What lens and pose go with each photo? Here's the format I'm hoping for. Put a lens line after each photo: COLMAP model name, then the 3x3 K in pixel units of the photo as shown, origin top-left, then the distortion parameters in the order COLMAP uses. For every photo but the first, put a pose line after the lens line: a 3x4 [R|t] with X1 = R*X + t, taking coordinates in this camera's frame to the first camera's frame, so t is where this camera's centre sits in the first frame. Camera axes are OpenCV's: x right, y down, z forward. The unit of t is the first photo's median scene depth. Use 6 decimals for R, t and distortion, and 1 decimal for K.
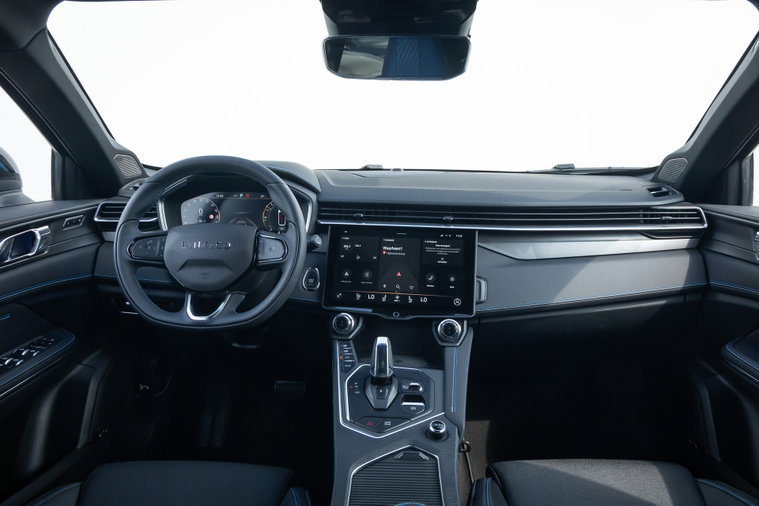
lens RADIAL K [[511.8, 0, 382.4], [0, 511.8, 251.0], [0, 0, 1]] dist [0.007465, -0.004933]
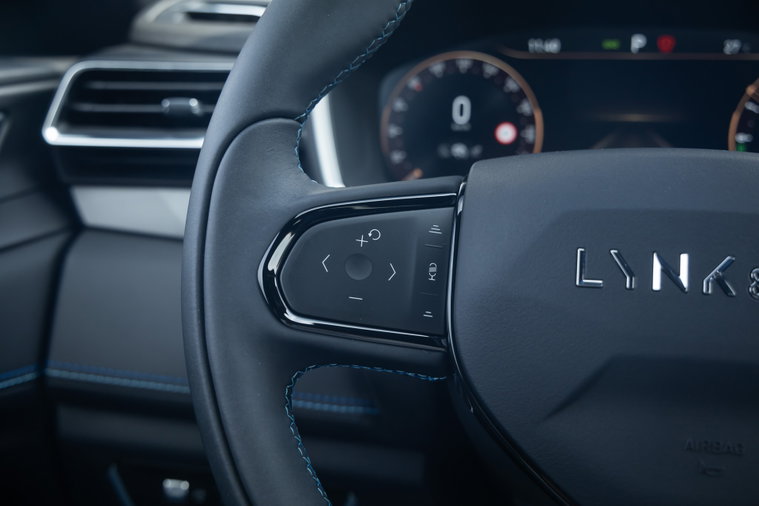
lens RADIAL K [[985.6, 0, 376.7], [0, 985.6, 250.3], [0, 0, 1]] dist [0.081902, 0.000000]
pose [[0.994436, 0.023394, -0.102713, -0.377232], [-0.021113, 0.999507, 0.023236, -0.023622], [0.103206, -0.020938, 0.994440, 0.580560]]
